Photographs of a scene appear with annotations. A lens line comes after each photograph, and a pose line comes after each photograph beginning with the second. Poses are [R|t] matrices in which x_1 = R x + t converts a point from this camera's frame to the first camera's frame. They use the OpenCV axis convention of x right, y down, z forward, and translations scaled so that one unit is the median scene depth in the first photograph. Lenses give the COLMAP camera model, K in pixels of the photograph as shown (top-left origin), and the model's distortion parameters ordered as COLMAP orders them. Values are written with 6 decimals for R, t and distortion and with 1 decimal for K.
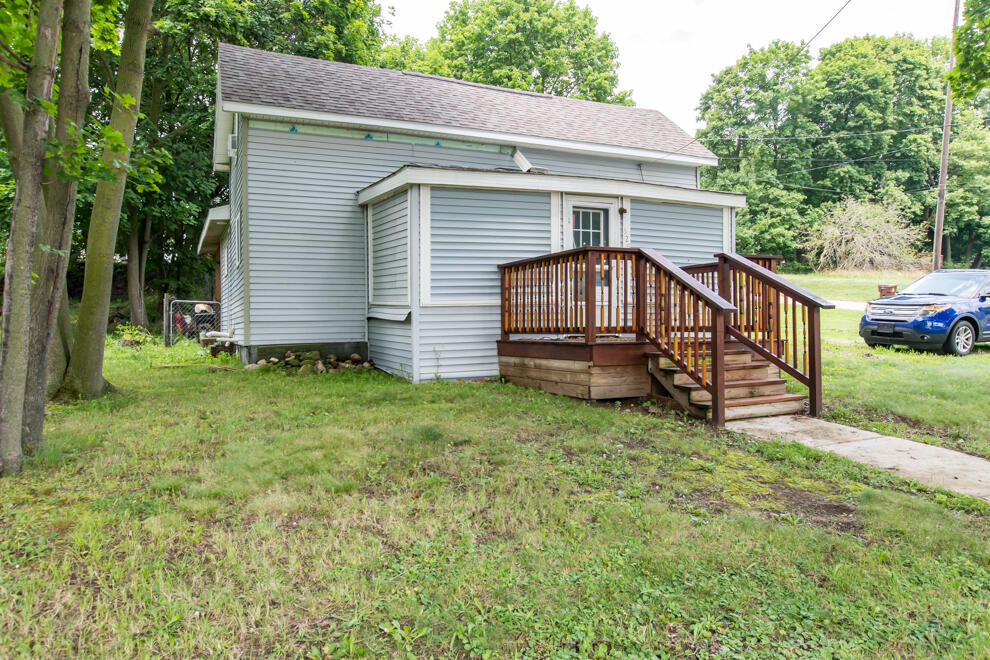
lens RADIAL K [[724.4, 0, 493.5], [0, 724.4, 327.9], [0, 0, 1]] dist [-0.000728, -0.017673]
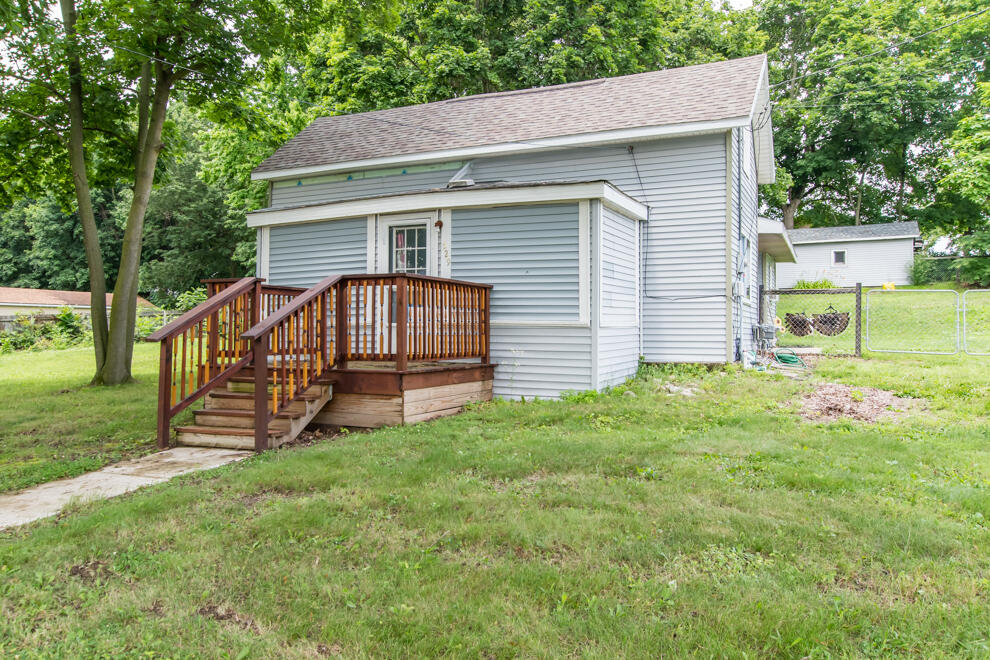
lens RADIAL K [[724.4, 0, 495.2], [0, 724.4, 324.2], [0, 0, 1]] dist [-0.000728, -0.017673]
pose [[0.622349, 0.010585, -0.782668, 0.944030], [-0.016082, 0.999870, 0.000736, -0.042842], [0.782575, 0.012129, 0.622439, 0.518036]]
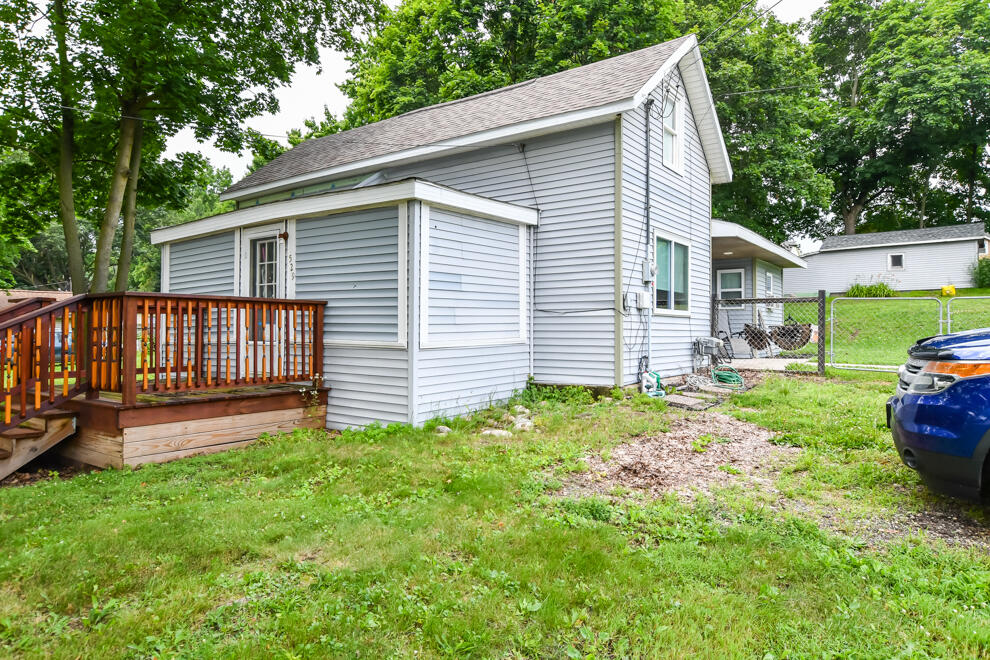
lens RADIAL K [[614.6, 0, 495.8], [0, 614.6, 329.8], [0, 0, 1]] dist [-0.008298, 0.008930]
pose [[0.479013, 0.014744, -0.877684, 0.936918], [-0.011549, 0.999878, 0.010494, -0.067005], [0.877732, 0.005110, 0.479125, 0.901800]]
